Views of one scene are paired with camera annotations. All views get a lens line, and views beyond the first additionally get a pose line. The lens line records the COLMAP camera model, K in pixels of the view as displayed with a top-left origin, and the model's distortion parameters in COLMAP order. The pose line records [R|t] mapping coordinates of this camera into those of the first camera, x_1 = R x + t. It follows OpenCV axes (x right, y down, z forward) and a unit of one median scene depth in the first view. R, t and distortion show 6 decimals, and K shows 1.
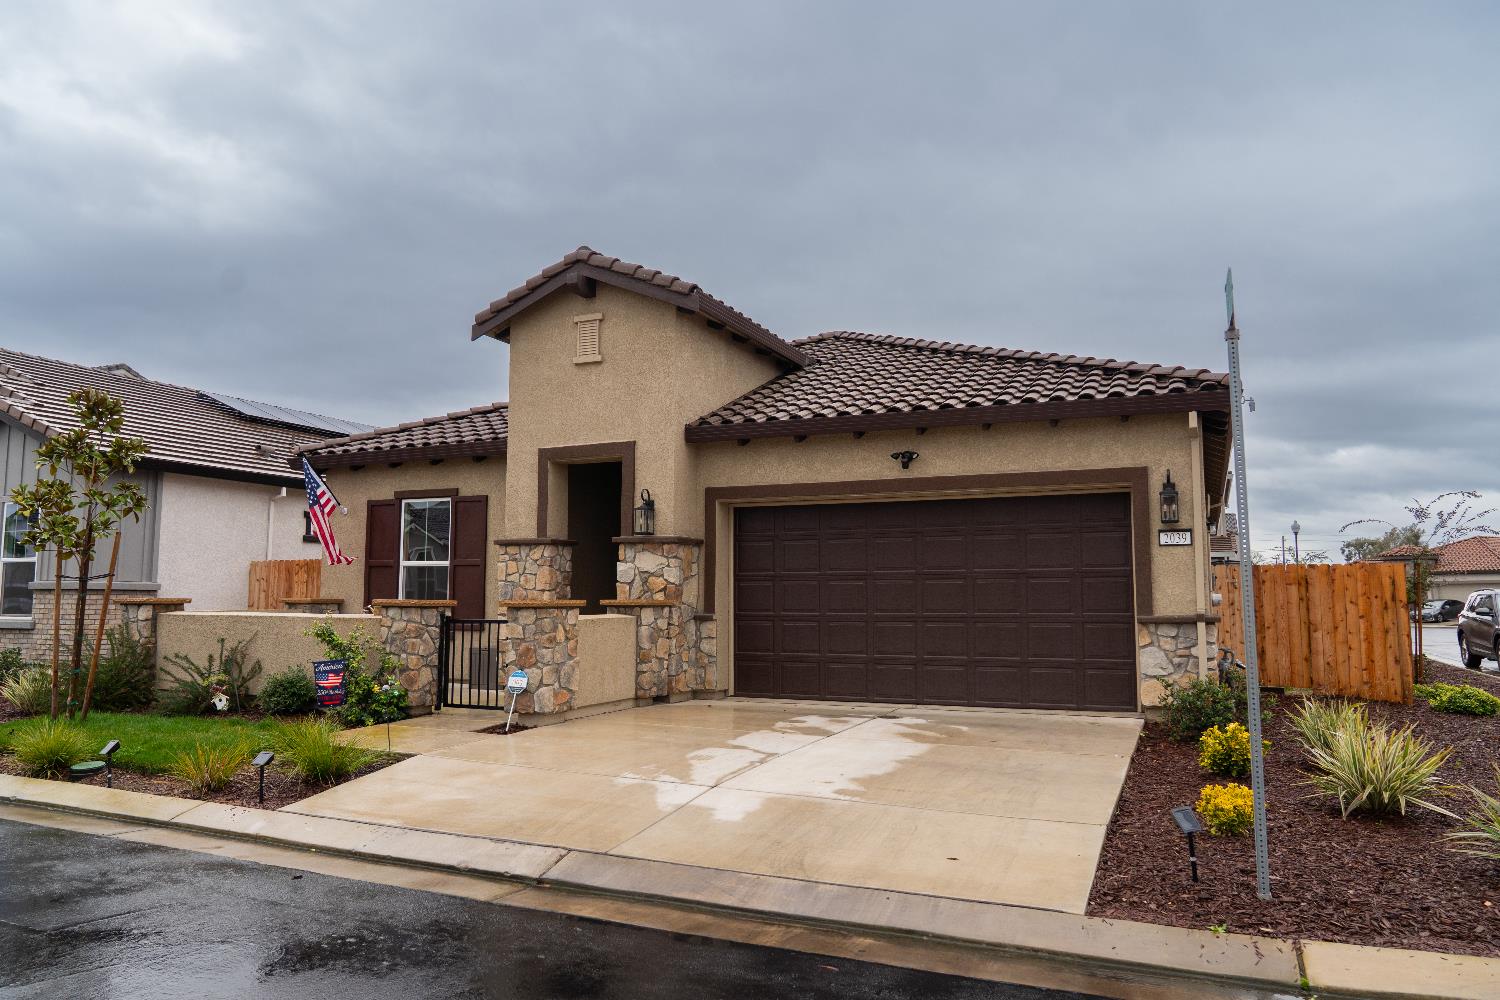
lens RADIAL K [[1032.7, 0, 742.5], [0, 1032.7, 495.6], [0, 0, 1]] dist [-0.015063, -0.006217]
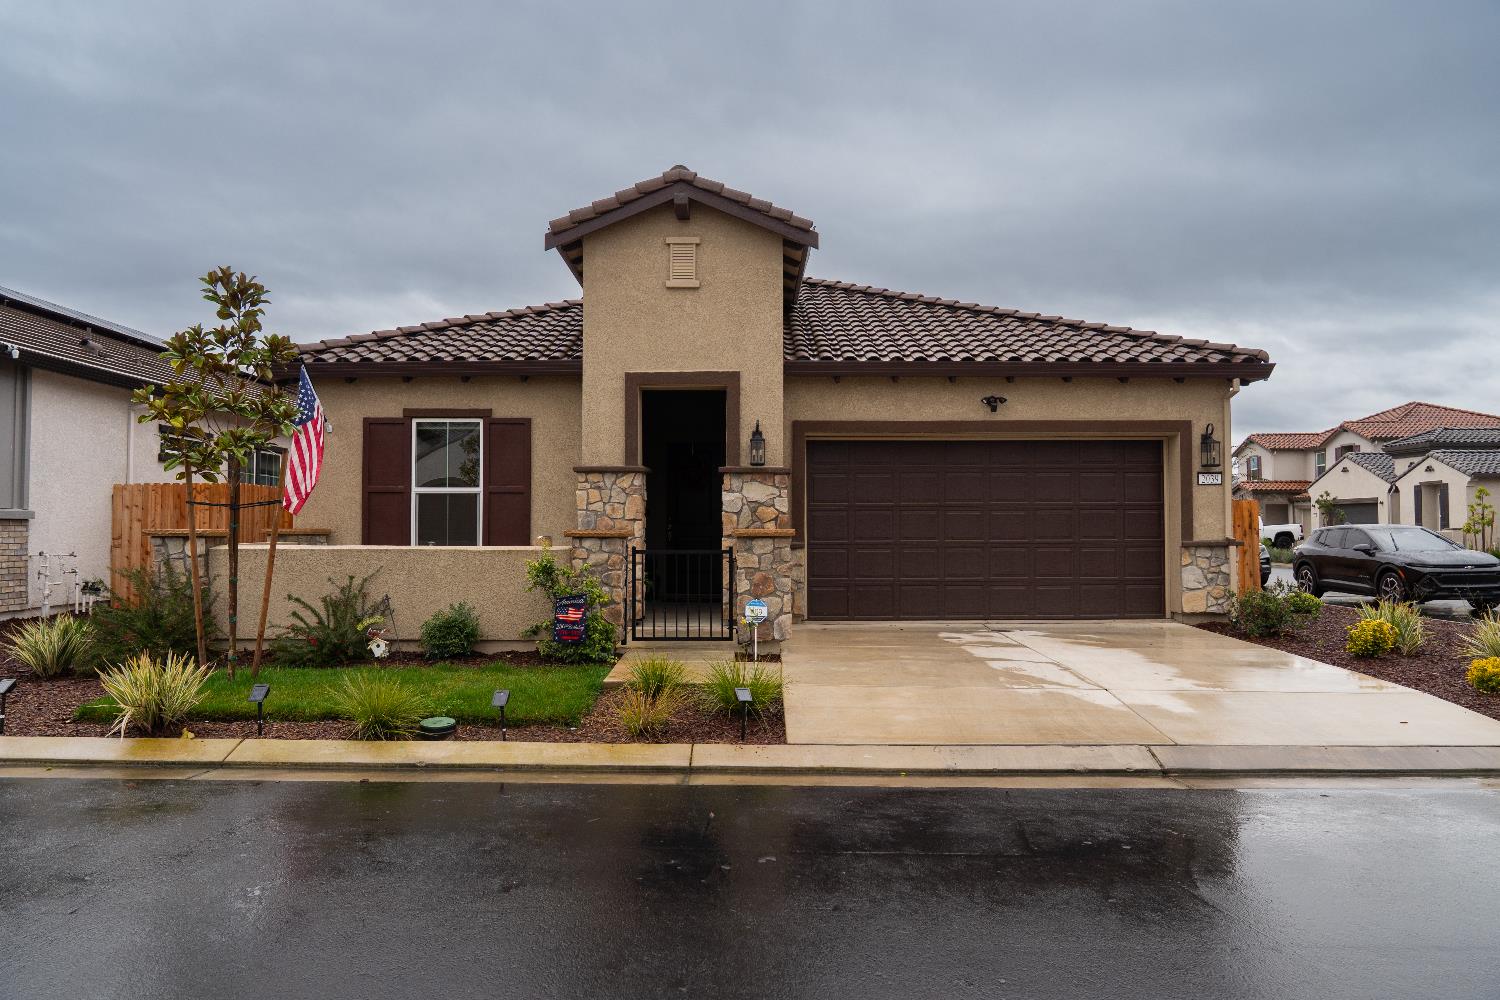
lens RADIAL K [[1032.7, 0, 747.4], [0, 1032.7, 500.3], [0, 0, 1]] dist [-0.015063, -0.006217]
pose [[0.913462, 0.008482, 0.406837, -0.501123], [-0.038309, 0.997135, 0.065226, 0.006249], [-0.405118, -0.075167, 0.911169, 0.074661]]
